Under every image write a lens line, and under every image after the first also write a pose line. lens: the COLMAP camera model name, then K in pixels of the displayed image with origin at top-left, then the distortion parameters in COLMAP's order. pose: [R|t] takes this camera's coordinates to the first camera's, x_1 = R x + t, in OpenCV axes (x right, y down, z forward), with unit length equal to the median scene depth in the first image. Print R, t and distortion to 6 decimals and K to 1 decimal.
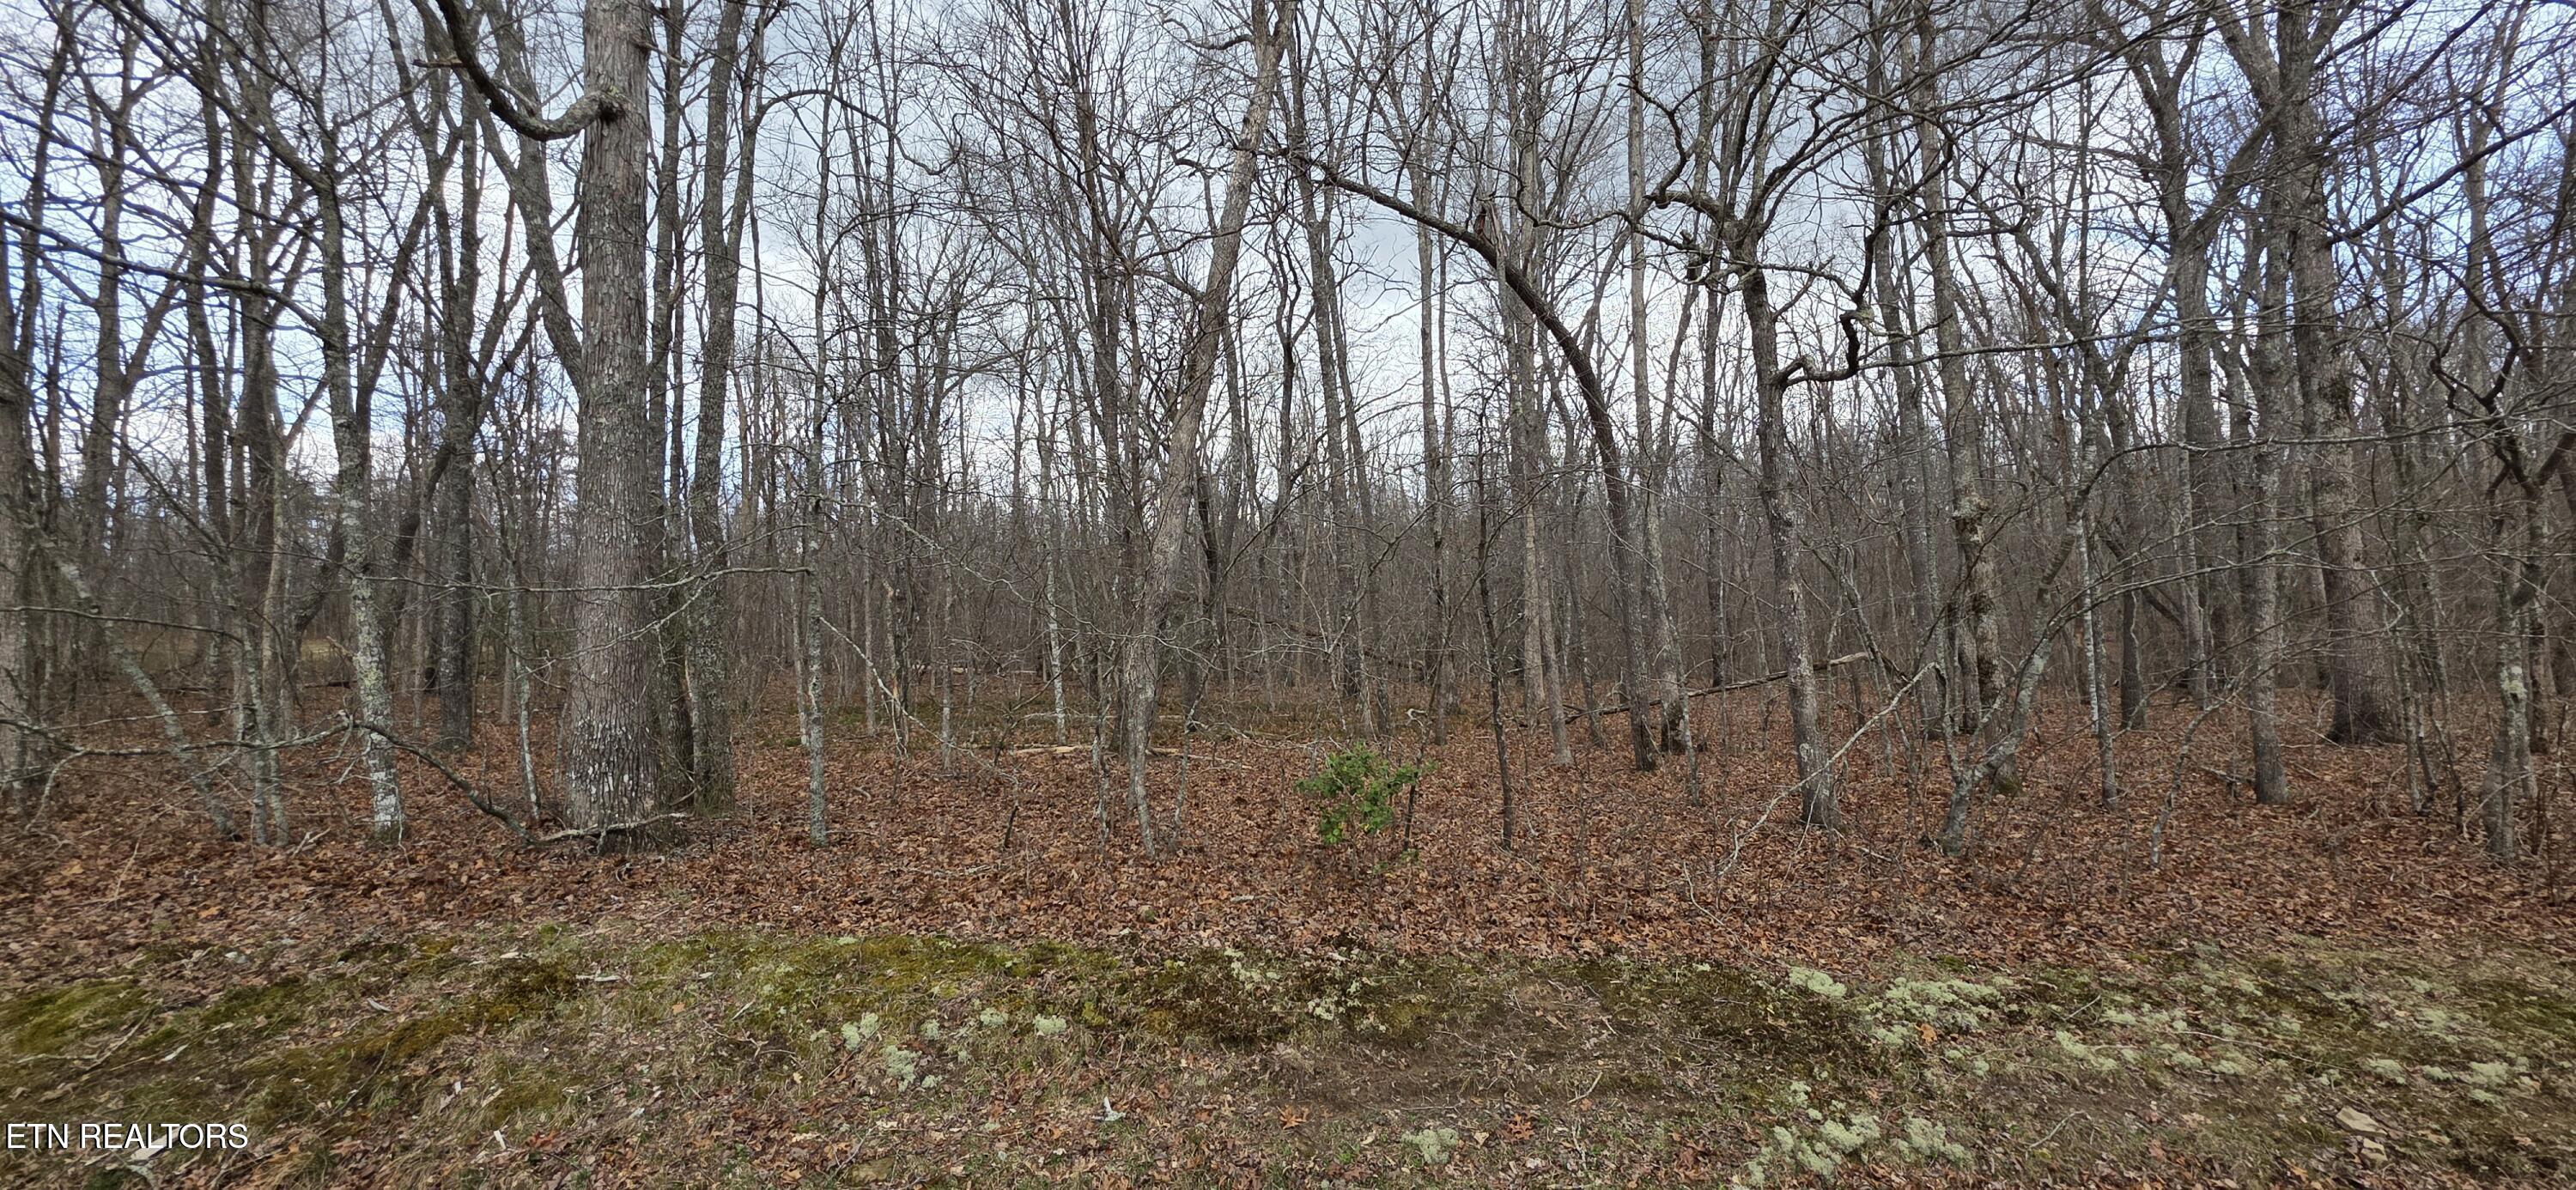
lens RADIAL K [[1023.8, 0, 1288.9], [0, 1023.8, 589.5], [0, 0, 1]] dist [0.001347, 0.000467]
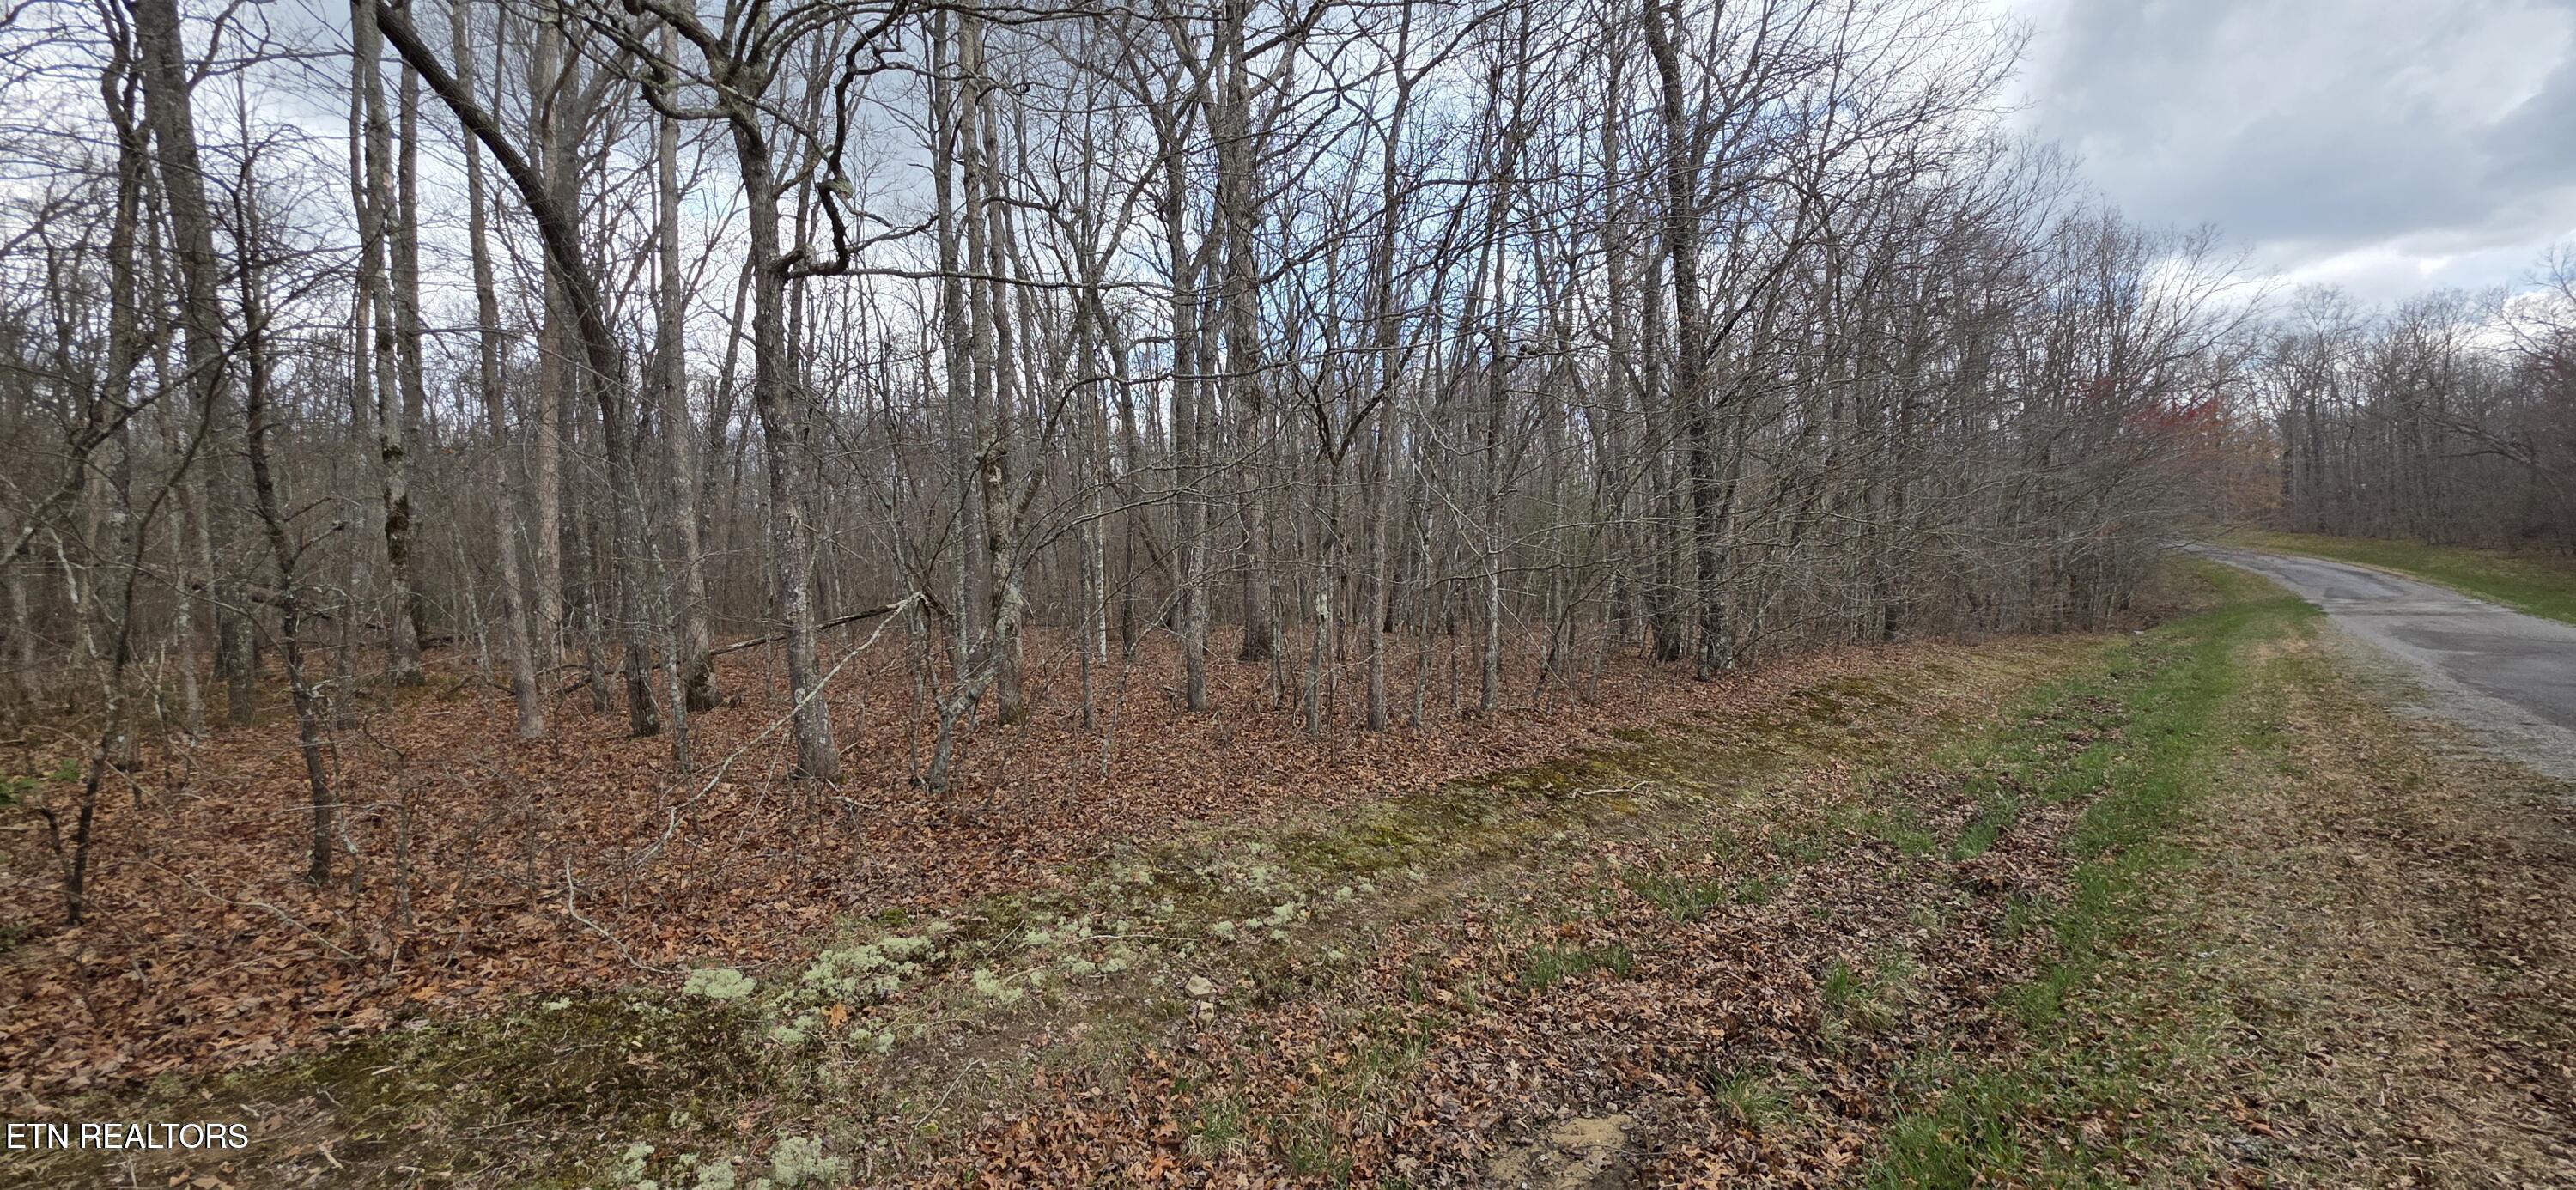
lens RADIAL K [[1023.8, 0, 1288.5], [0, 1023.8, 597.9], [0, 0, 1]] dist [0.001347, 0.000467]
pose [[0.680983, -0.004558, 0.732285, 0.242267], [-0.033652, 0.998729, 0.037511, 0.042036], [-0.731526, -0.050187, 0.679964, 0.159368]]
